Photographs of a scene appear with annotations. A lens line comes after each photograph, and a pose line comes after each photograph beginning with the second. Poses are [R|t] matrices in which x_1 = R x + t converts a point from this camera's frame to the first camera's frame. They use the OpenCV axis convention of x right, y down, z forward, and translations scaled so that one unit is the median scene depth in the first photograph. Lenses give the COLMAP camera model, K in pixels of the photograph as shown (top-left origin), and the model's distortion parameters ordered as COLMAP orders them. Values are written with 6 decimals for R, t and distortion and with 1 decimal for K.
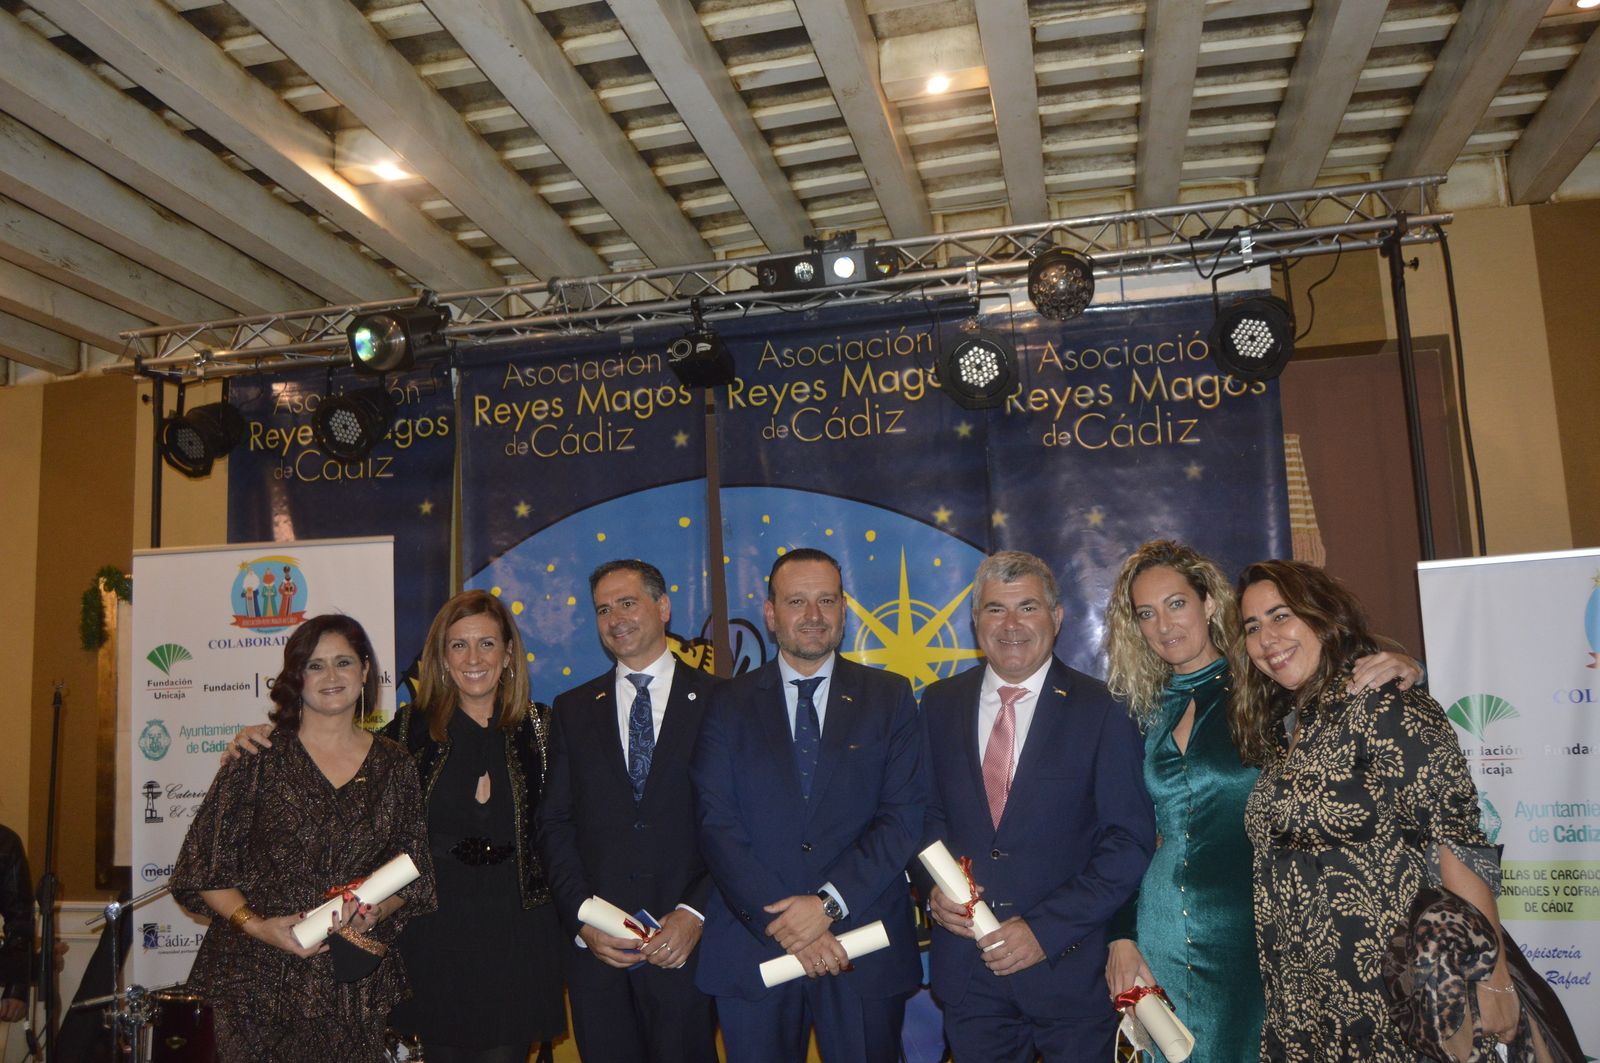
lens RADIAL K [[1356.8, 0, 800.0], [0, 1356.8, 531.5], [0, 0, 1]] dist [-0.077784, 0.019948]
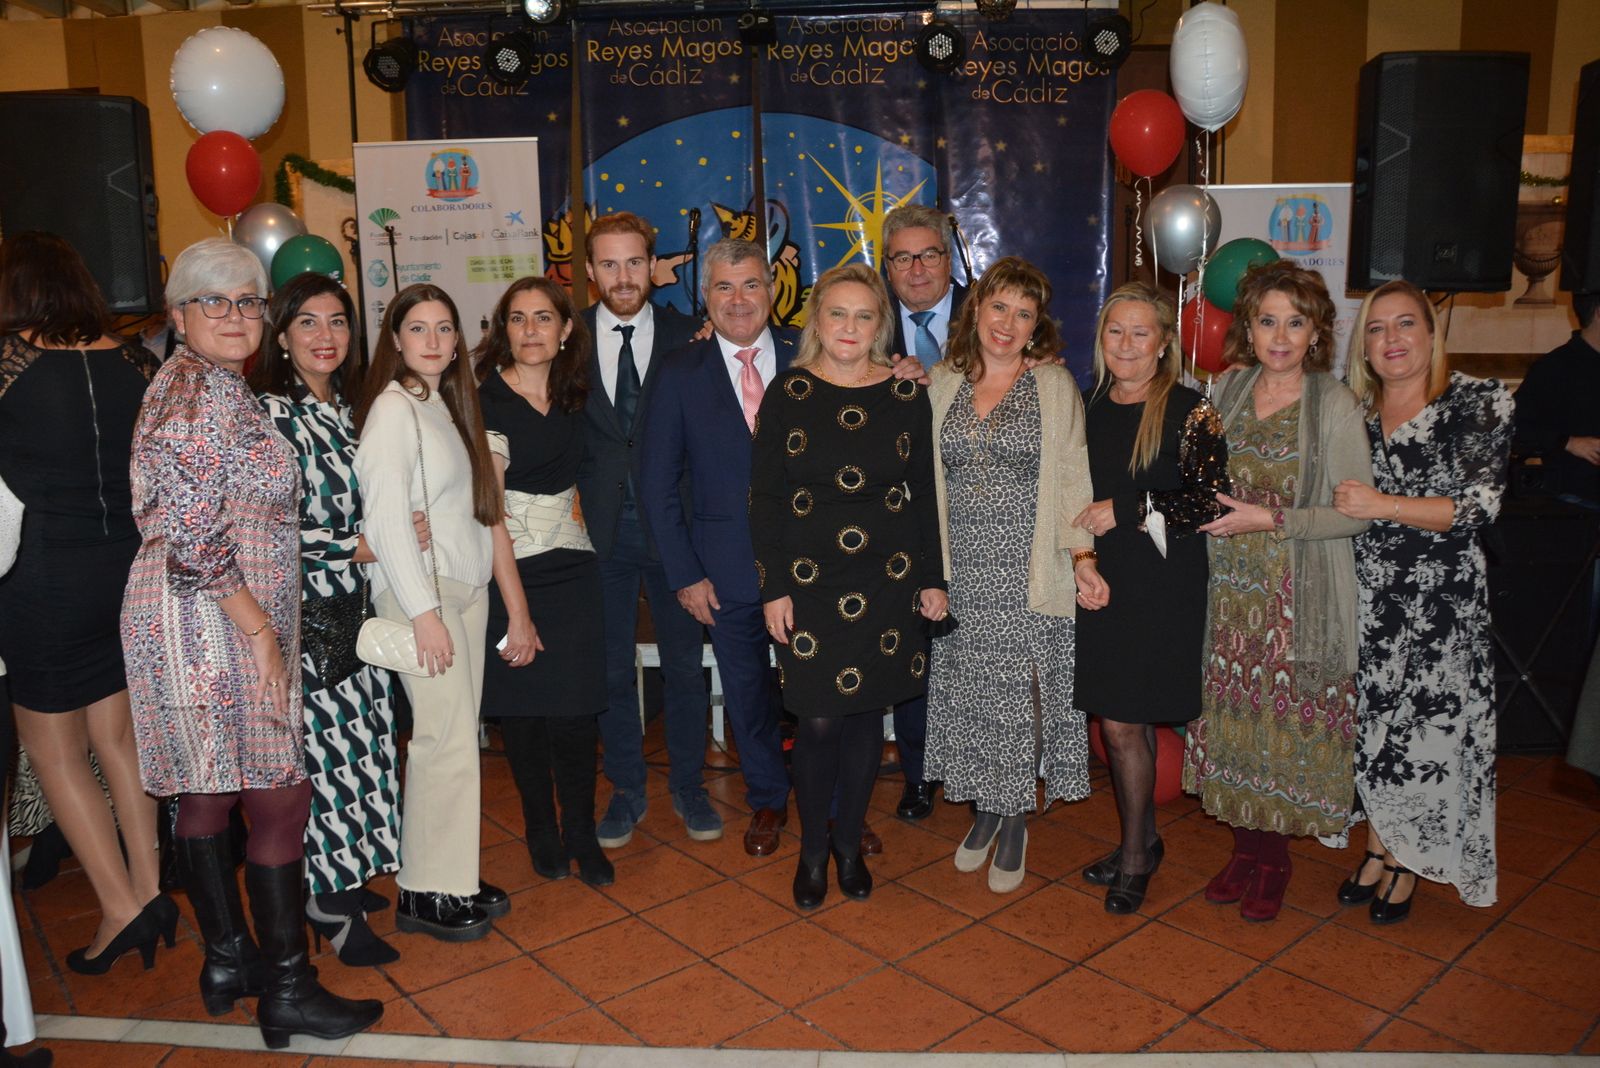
lens RADIAL K [[1255.2, 0, 800.0], [0, 1255.2, 534.0], [0, 0, 1]] dist [-0.161248, 0.116266]
pose [[0.986791, -0.005088, 0.161921, -0.250782], [-0.045861, 0.949846, 0.309336, -0.013662], [-0.155373, -0.312675, 0.937066, -0.475772]]
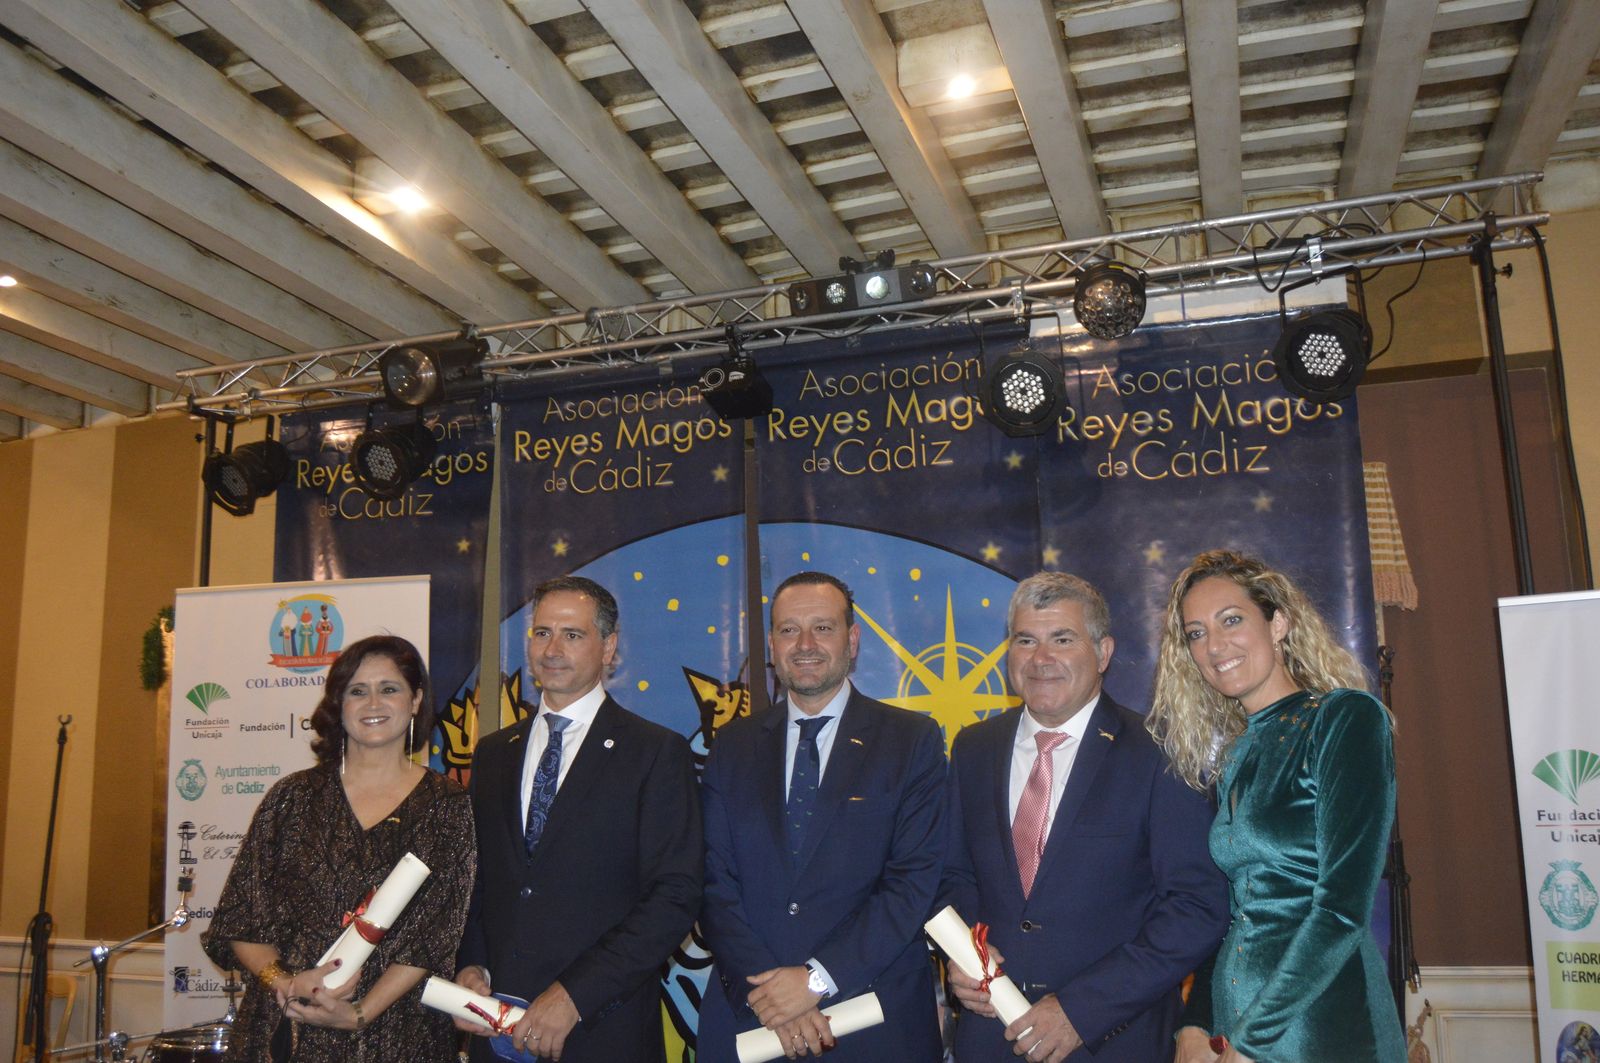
lens RADIAL K [[1356.8, 0, 800.0], [0, 1356.8, 531.5], [0, 0, 1]] dist [-0.077784, 0.019948]
pose [[0.994487, -0.002410, -0.104828, 0.071479], [-0.001584, 0.999276, -0.038000, 0.009425], [0.104844, 0.037957, 0.993764, 0.058789]]
